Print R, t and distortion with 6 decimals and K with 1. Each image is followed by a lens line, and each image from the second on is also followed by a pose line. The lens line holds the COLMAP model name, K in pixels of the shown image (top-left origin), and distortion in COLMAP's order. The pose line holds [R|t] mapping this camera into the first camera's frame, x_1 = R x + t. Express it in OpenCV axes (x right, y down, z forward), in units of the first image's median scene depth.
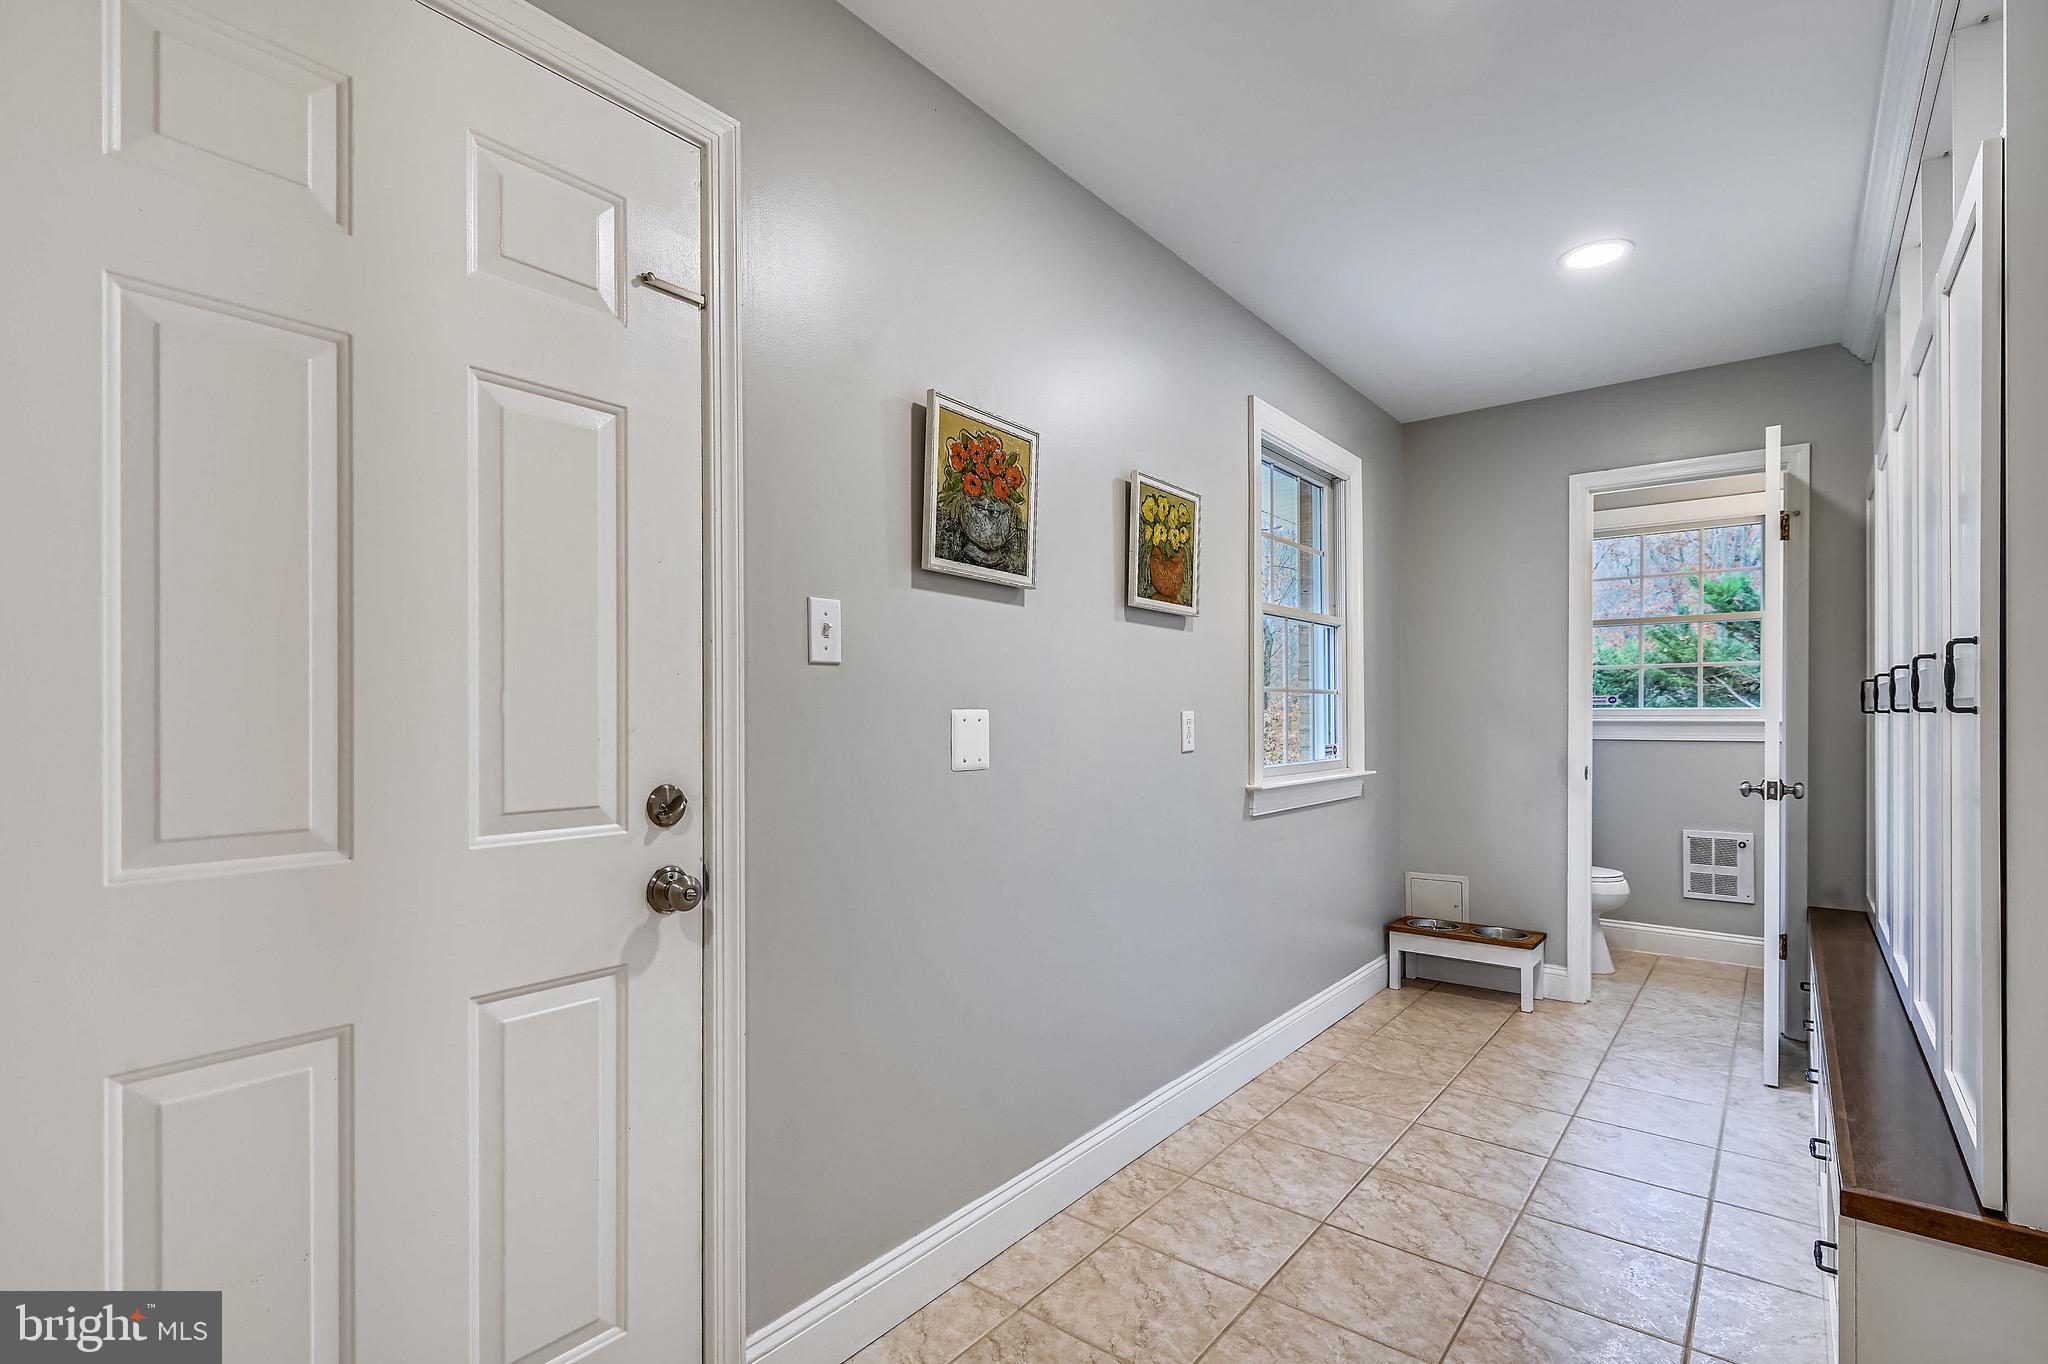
lens RADIAL K [[943.9, 0, 1003.0], [0, 943.9, 715.0], [0, 0, 1]] dist [0.000907, 0.000506]
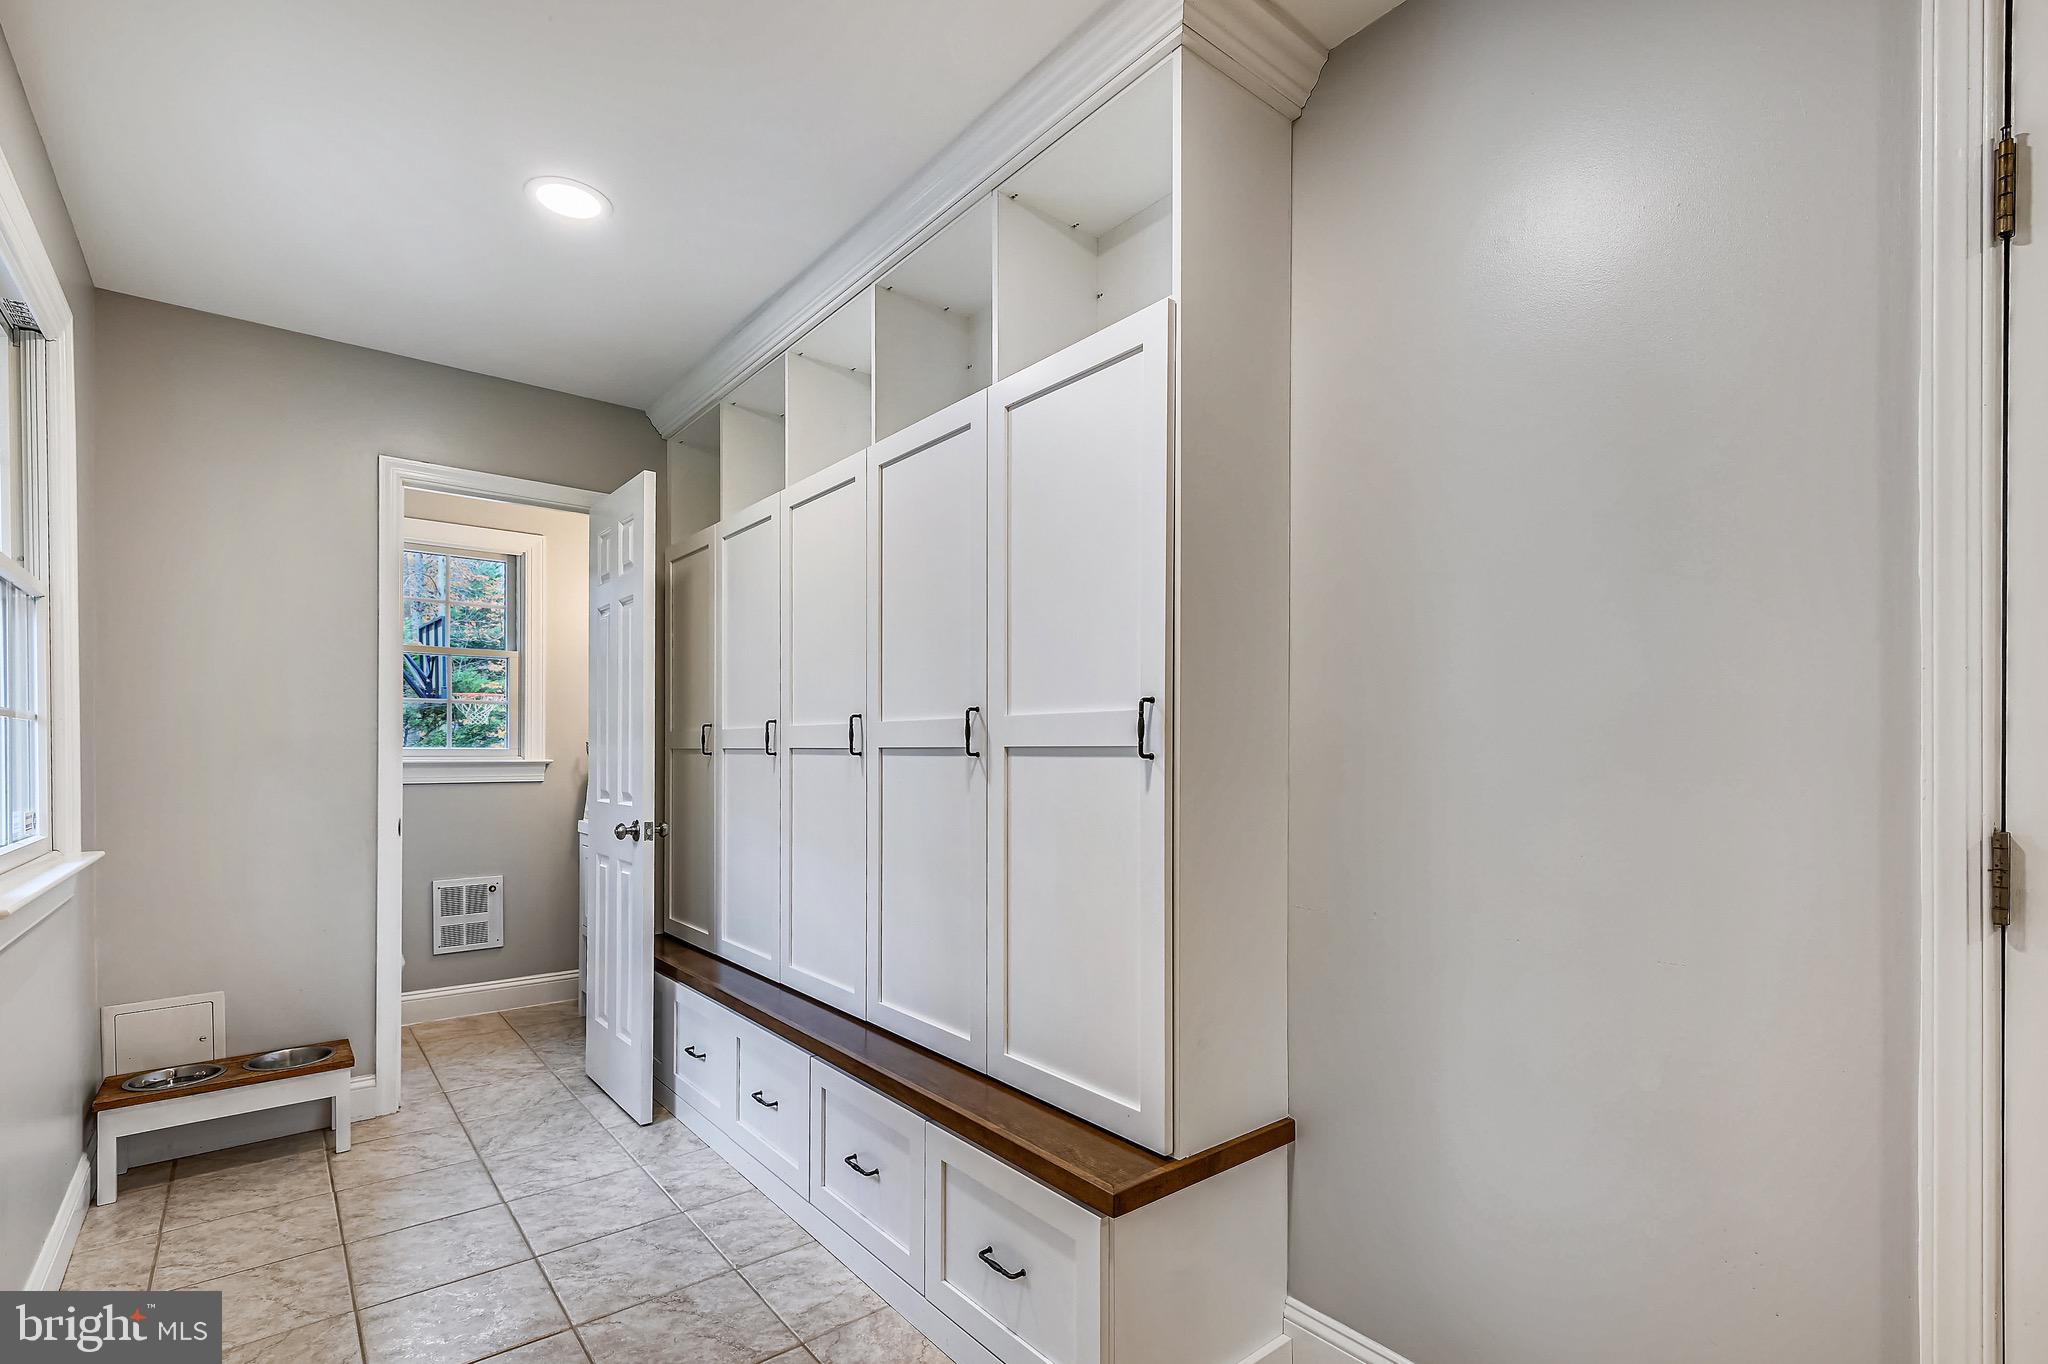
lens RADIAL K [[943.9, 0, 1022.0], [0, 943.9, 754.6], [0, 0, 1]] dist [0.000907, 0.000506]
pose [[0.198489, -0.001478, 0.980102, -0.072136], [-0.000620, 0.999998, 0.001634, -0.002827], [-0.980103, -0.000932, 0.198488, 0.313228]]
